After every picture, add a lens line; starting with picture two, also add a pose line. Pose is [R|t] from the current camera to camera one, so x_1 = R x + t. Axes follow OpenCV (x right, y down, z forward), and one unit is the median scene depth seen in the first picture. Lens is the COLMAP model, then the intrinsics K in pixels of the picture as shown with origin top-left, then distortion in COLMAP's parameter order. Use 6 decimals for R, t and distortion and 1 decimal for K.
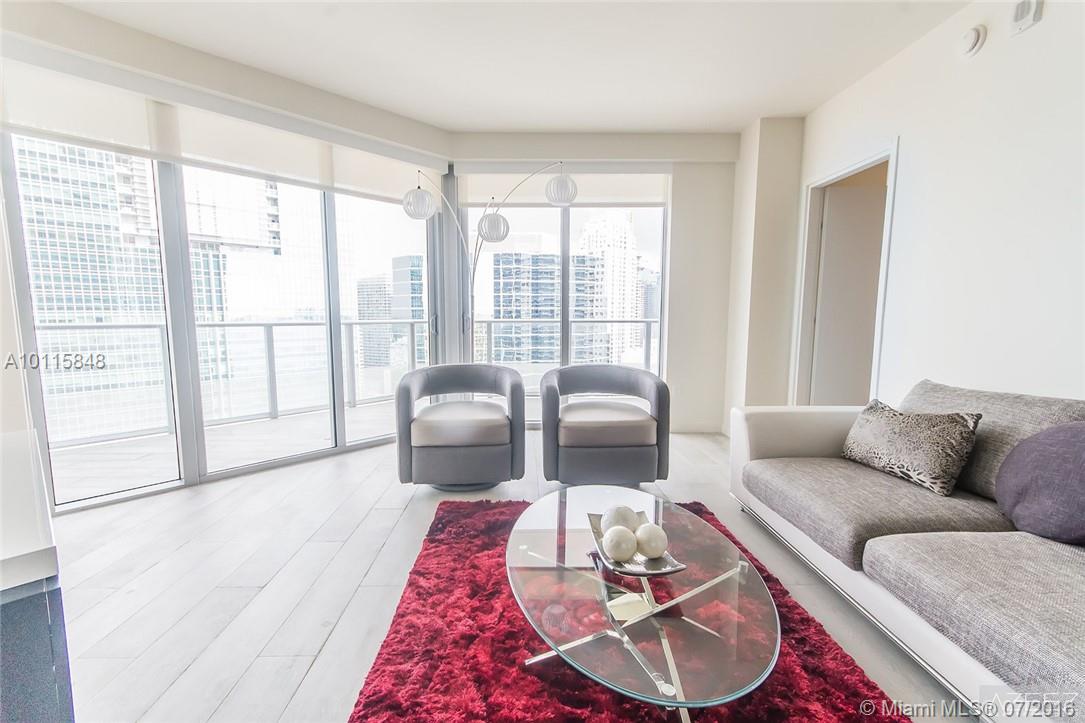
lens RADIAL K [[487.3, 0, 527.4], [0, 487.3, 361.0], [0, 0, 1]] dist [0.007928, -0.001917]
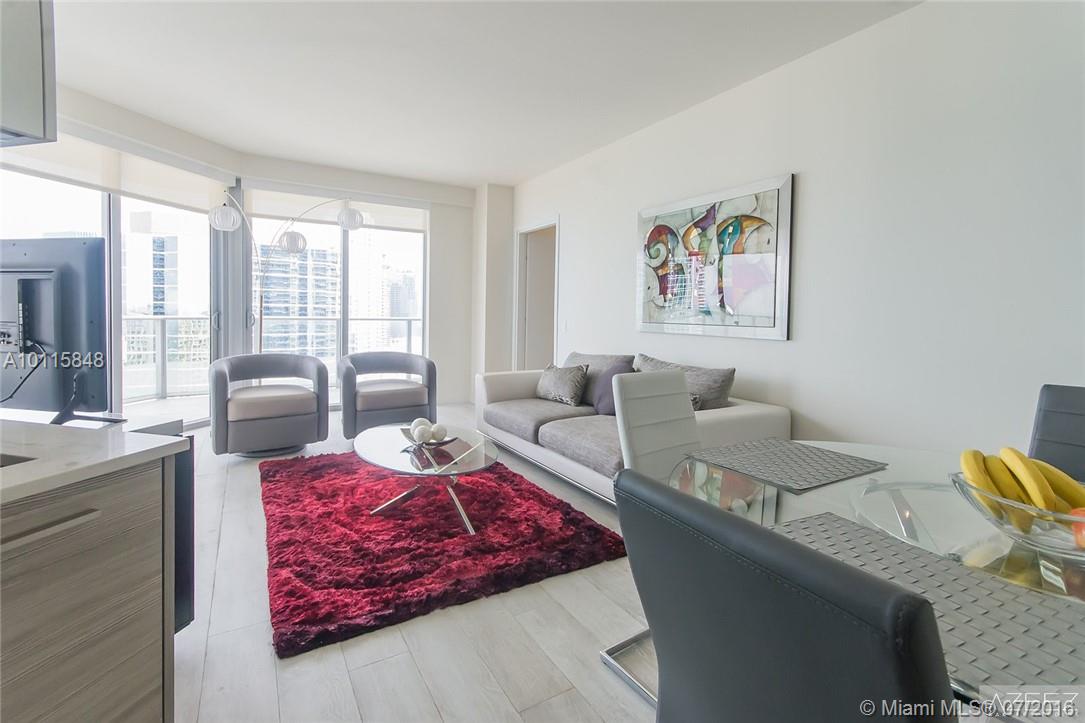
lens RADIAL K [[487.3, 0, 524.9], [0, 487.3, 320.3], [0, 0, 1]] dist [0.007928, -0.001917]
pose [[0.876164, 0.004573, 0.481992, -0.143997], [0.034312, 0.996827, -0.071829, 0.031088], [-0.480791, 0.079472, 0.873226, -0.332829]]
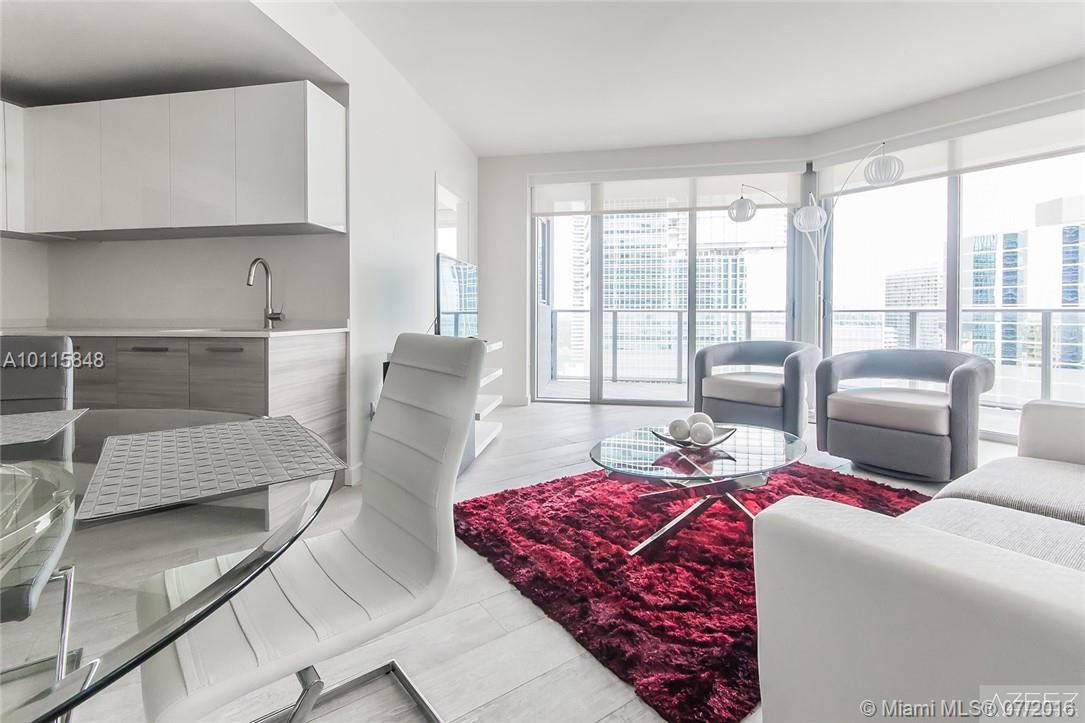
lens RADIAL K [[487.3, 0, 534.1], [0, 487.3, 316.1], [0, 0, 1]] dist [0.007928, -0.001917]
pose [[0.577020, 0.008170, -0.816689, 0.463066], [-0.080100, 0.995695, -0.046633, 0.046010], [0.812793, 0.092325, 0.575190, -0.120077]]
